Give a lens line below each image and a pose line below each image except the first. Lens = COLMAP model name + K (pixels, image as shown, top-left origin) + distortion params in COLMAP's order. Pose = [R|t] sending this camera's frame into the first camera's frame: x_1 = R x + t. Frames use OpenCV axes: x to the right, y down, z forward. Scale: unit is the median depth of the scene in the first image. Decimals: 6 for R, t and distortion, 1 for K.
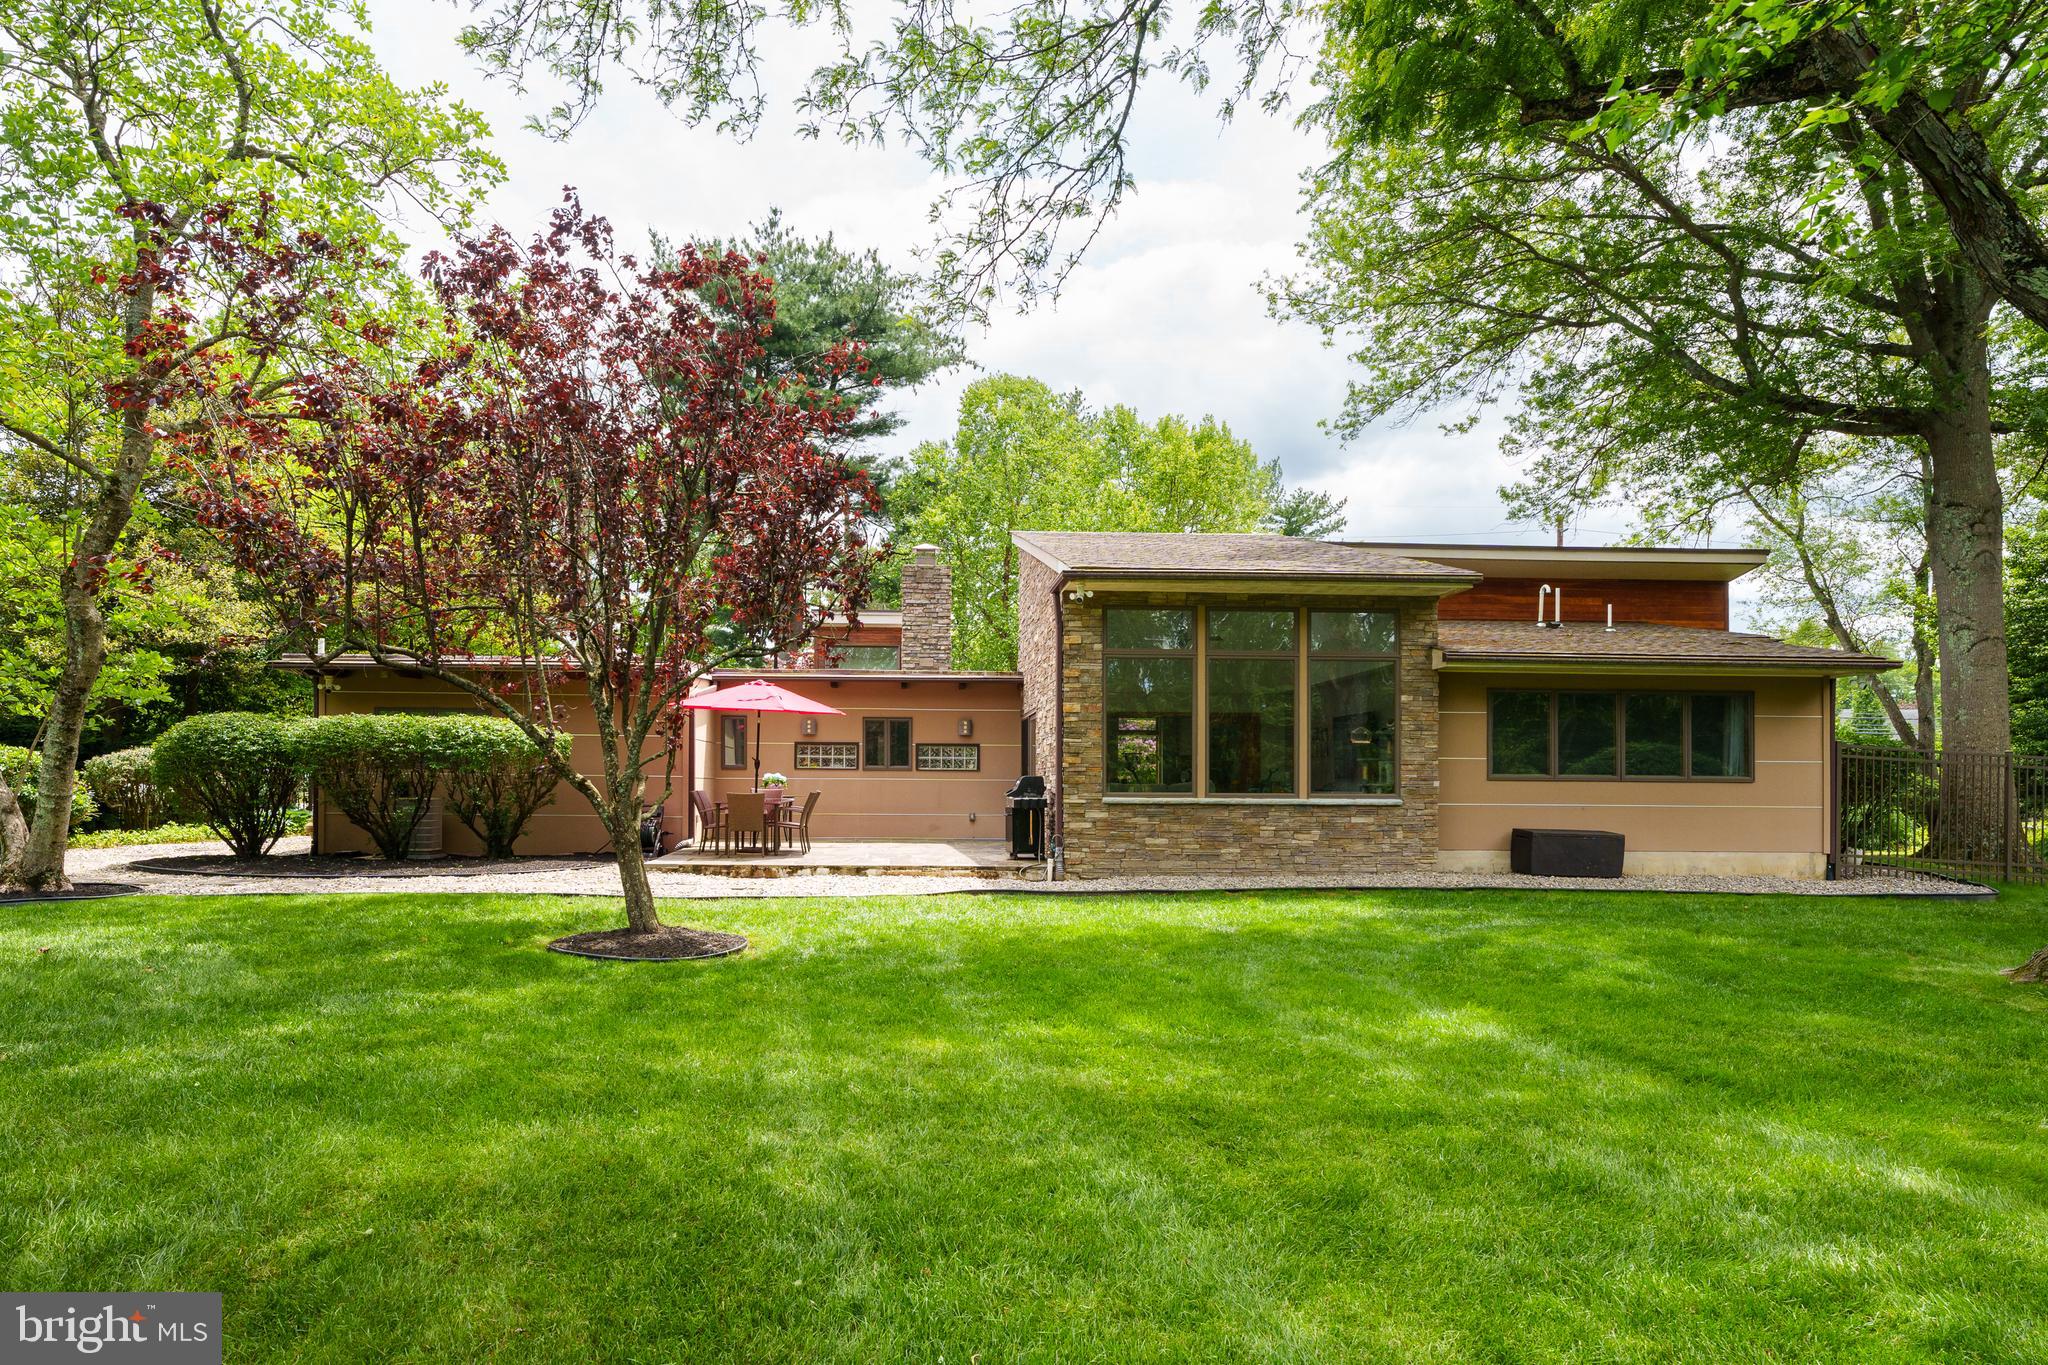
lens RADIAL K [[933.8, 0, 1024.0], [0, 933.8, 682.5], [0, 0, 1]] dist [-0.004661, -0.000282]
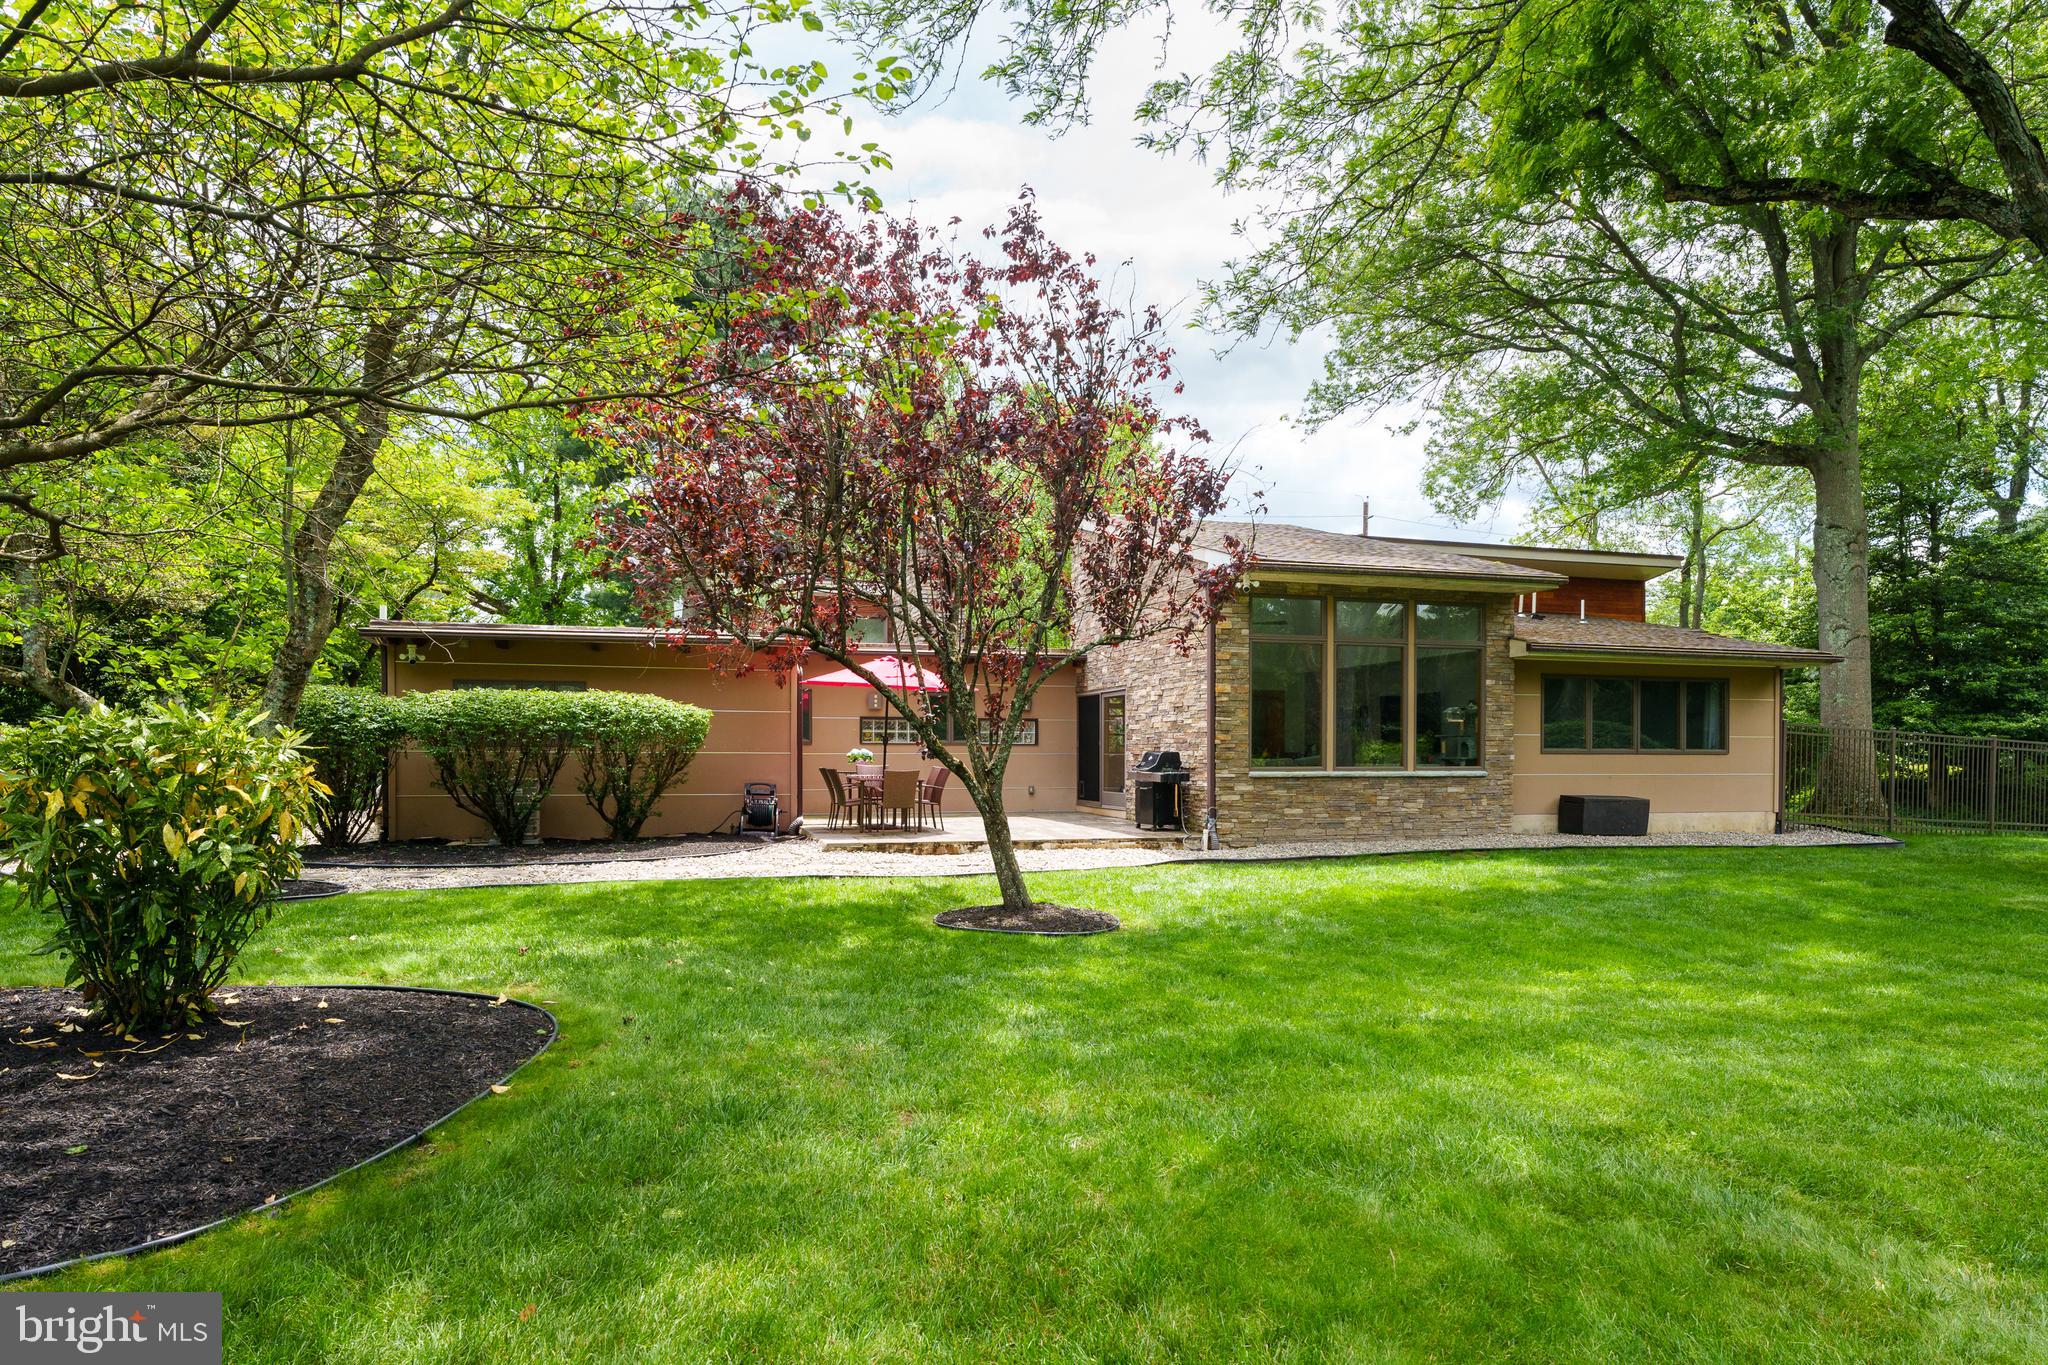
lens RADIAL K [[945.1, 0, 1017.5], [0, 945.1, 671.1], [0, 0, 1]] dist [-0.004225, 0.000275]
pose [[0.980420, 0.012110, 0.196547, -0.381811], [-0.016756, 0.999618, 0.021991, -0.012424], [-0.196205, -0.024854, 0.980248, -0.014629]]
